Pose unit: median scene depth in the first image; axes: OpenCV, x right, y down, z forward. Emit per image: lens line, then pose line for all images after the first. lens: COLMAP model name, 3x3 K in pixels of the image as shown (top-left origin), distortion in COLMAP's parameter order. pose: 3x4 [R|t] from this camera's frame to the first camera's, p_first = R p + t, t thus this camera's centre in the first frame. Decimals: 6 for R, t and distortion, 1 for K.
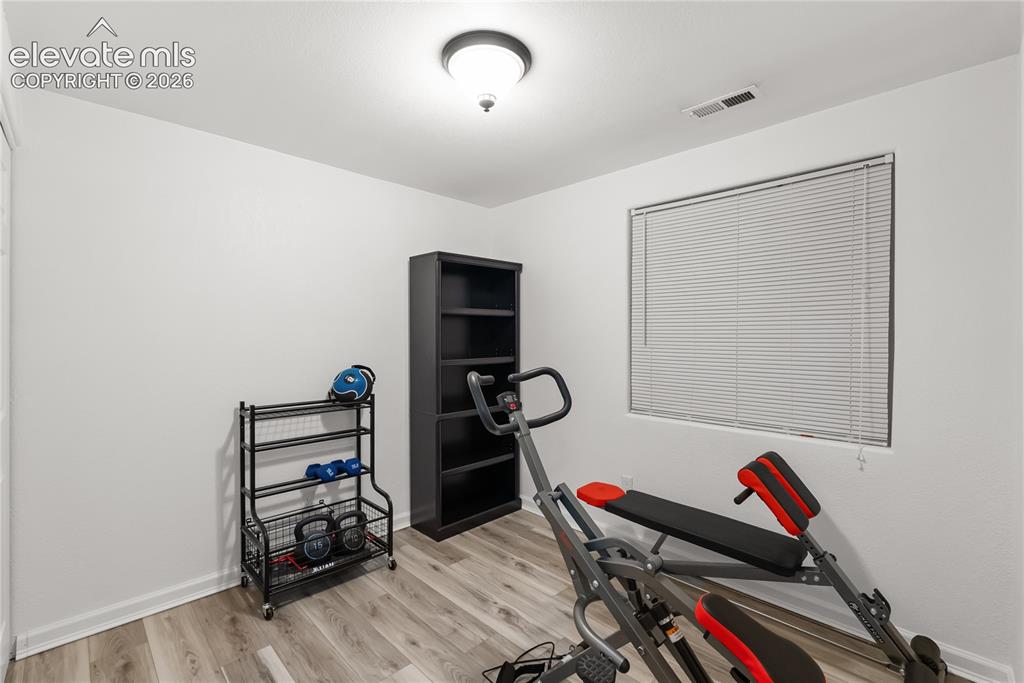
lens RADIAL K [[458.6, 0, 514.7], [0, 458.6, 340.3], [0, 0, 1]] dist [-0.001555, -0.000413]
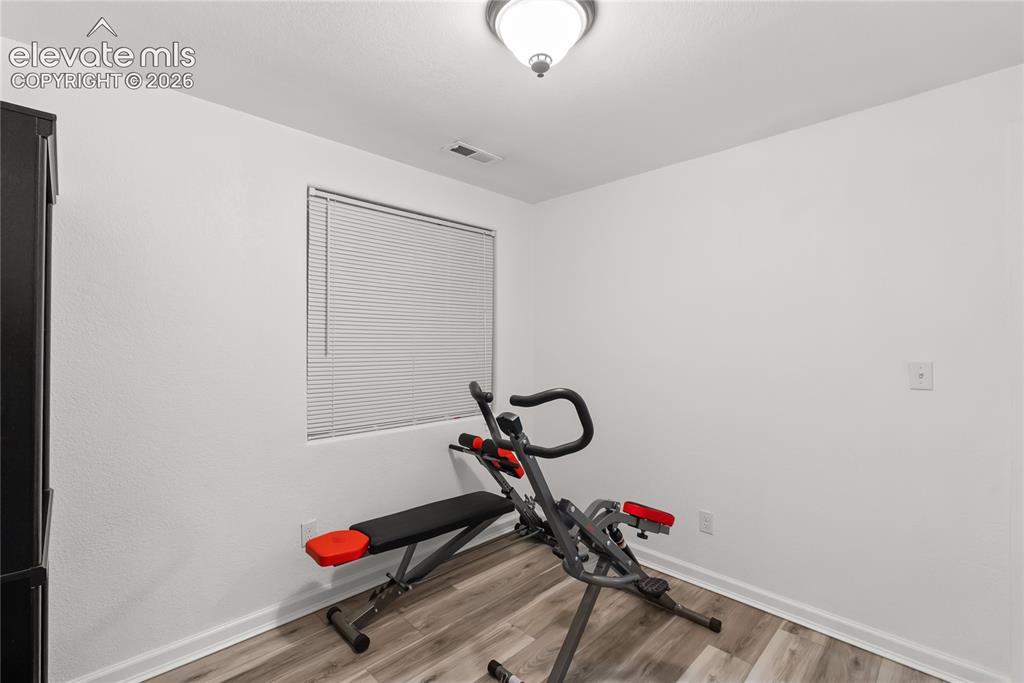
lens RADIAL K [[458.6, 0, 514.7], [0, 458.6, 340.3], [0, 0, 1]] dist [-0.001555, -0.000413]
pose [[-0.003290, 0.003963, 0.999987, -0.618212], [0.009611, 0.999946, -0.003931, -0.010493], [-0.999948, 0.009598, -0.003328, 0.725970]]
